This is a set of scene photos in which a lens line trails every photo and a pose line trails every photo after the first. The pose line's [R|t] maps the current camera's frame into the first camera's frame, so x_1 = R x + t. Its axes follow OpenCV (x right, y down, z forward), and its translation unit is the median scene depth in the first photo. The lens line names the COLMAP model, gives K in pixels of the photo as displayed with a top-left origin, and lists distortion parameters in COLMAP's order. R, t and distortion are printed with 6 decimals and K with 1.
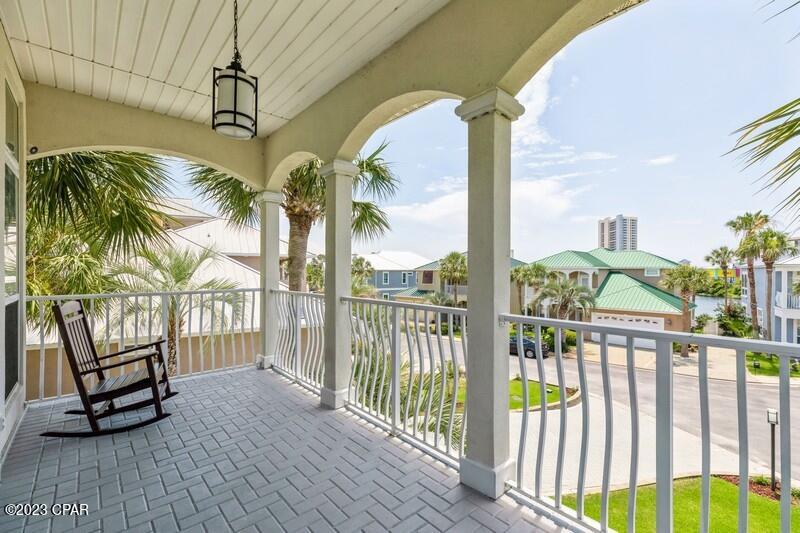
lens RADIAL K [[360.9, 0, 399.9], [0, 360.9, 269.8], [0, 0, 1]] dist [0.000896, -0.000608]
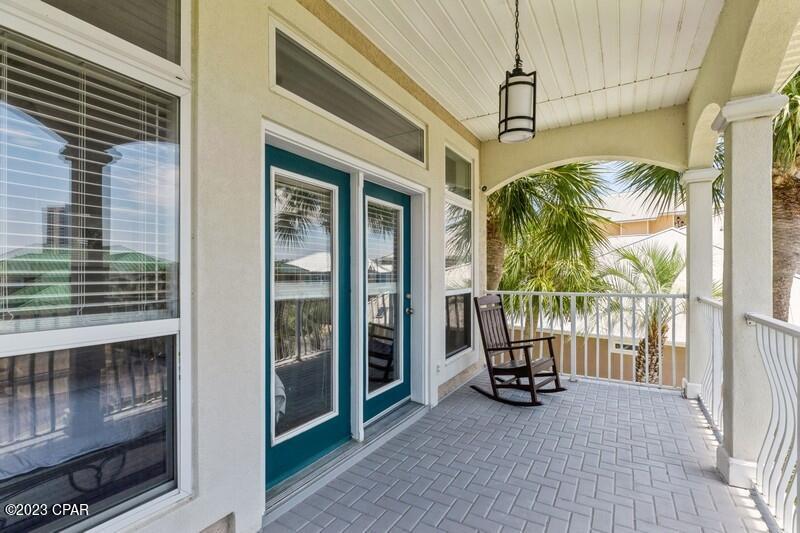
lens RADIAL K [[369.6, 0, 399.0], [0, 369.6, 267.5], [0, 0, 1]] dist [-0.017904, 0.000081]
pose [[0.292738, -0.012955, -0.956105, 0.210993], [0.002429, 0.999915, -0.012805, 0.000586], [0.956190, 0.001426, 0.292744, 0.183156]]
